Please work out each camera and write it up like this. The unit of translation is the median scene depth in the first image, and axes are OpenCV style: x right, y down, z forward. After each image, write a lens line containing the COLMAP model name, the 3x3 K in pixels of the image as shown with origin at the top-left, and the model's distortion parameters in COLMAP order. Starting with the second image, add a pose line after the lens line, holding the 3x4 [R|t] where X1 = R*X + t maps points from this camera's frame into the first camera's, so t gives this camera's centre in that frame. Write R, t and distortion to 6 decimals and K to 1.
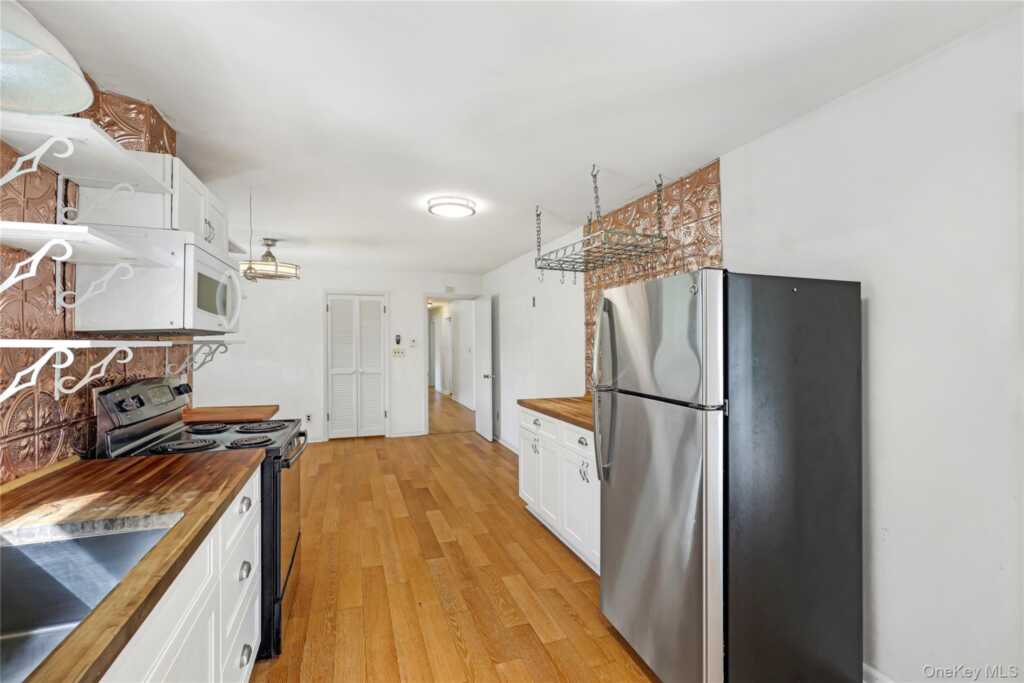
lens RADIAL K [[439.4, 0, 510.2], [0, 439.4, 341.4], [0, 0, 1]] dist [-0.000826, 0.000005]
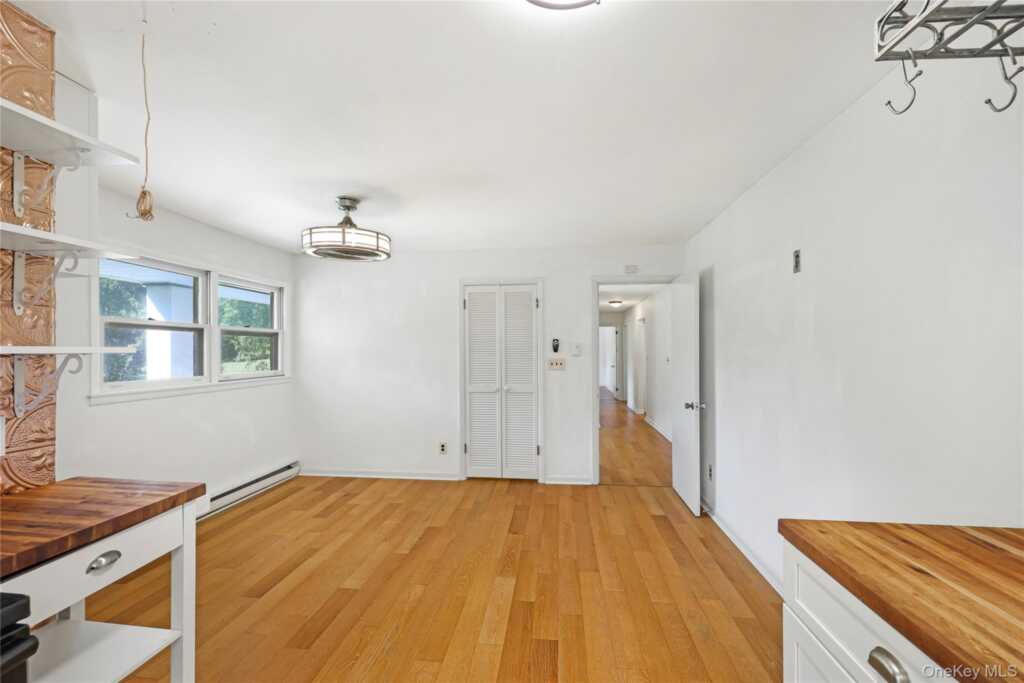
lens RADIAL K [[439.4, 0, 519.0], [0, 439.4, 352.4], [0, 0, 1]] dist [-0.000826, 0.000005]
pose [[0.906692, 0.002483, -0.421785, -0.011979], [0.001129, 0.999965, 0.008313, 0.000845], [0.421791, -0.008013, 0.906658, 0.349776]]
